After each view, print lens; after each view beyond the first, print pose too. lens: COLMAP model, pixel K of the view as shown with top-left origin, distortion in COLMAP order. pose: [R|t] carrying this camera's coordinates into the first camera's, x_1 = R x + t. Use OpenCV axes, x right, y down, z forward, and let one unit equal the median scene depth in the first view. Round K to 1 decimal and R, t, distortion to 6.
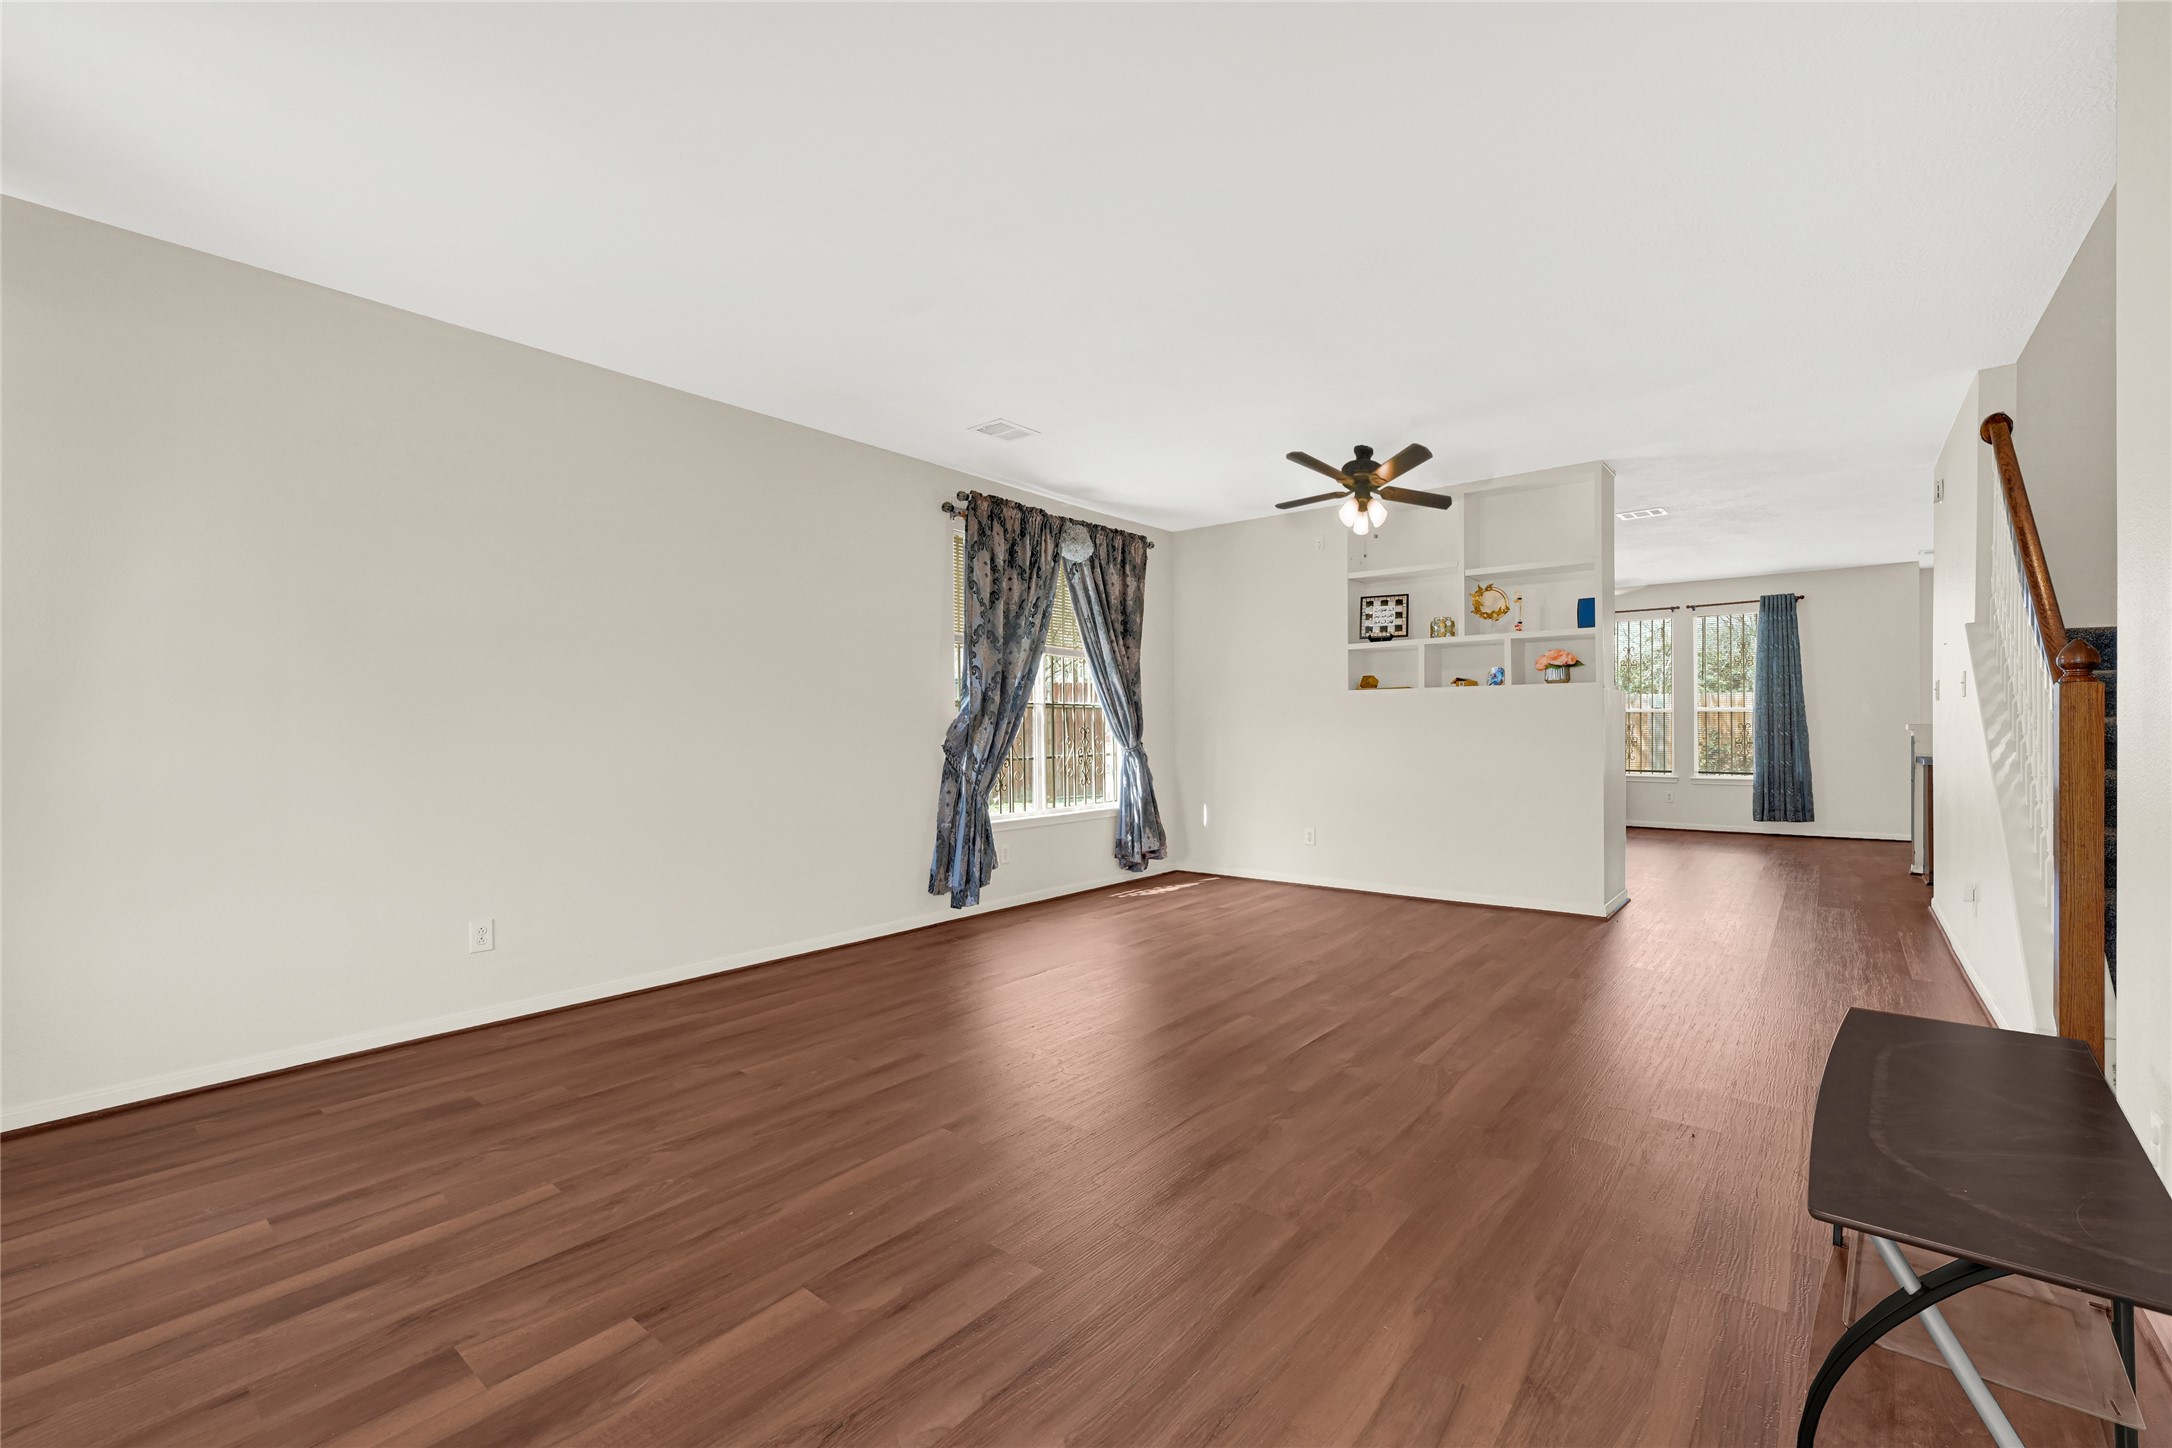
lens RADIAL K [[893.9, 0, 1093.4], [0, 893.9, 723.0], [0, 0, 1]] dist [-0.002369, -0.000084]
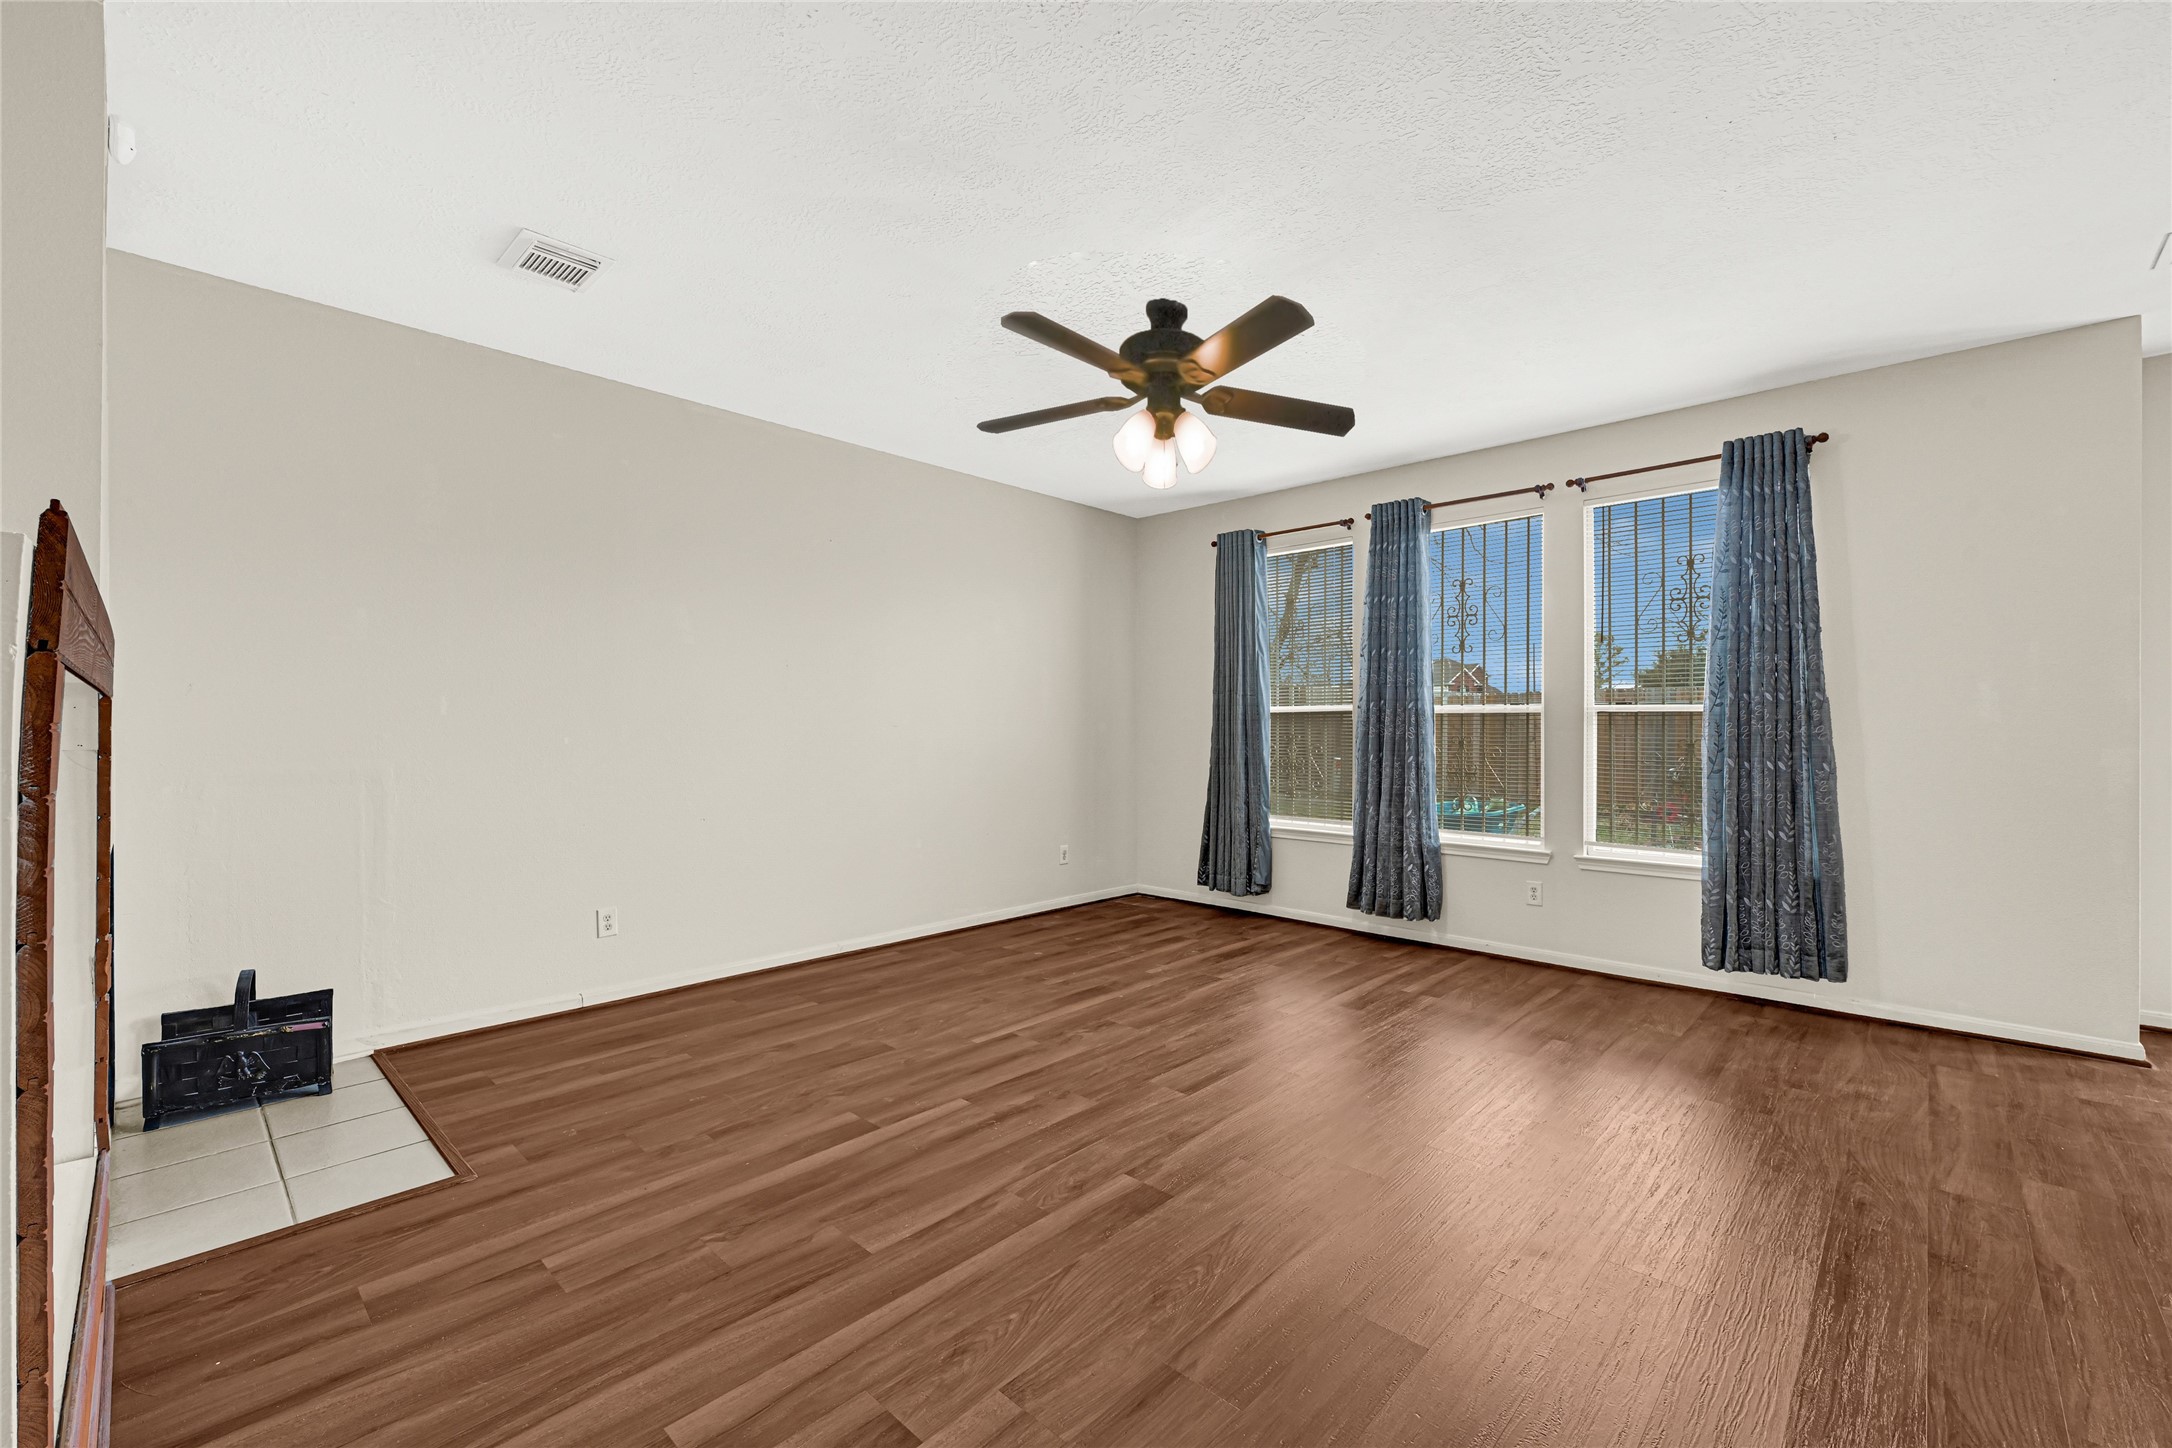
lens RADIAL K [[893.9, 0, 1076.2], [0, 893.9, 721.9], [0, 0, 1]] dist [-0.002369, -0.000084]
pose [[0.998899, 0.020017, -0.042419, 0.460009], [-0.020498, 0.999730, -0.010938, 0.002684], [0.042188, 0.011796, 0.999040, 0.563299]]
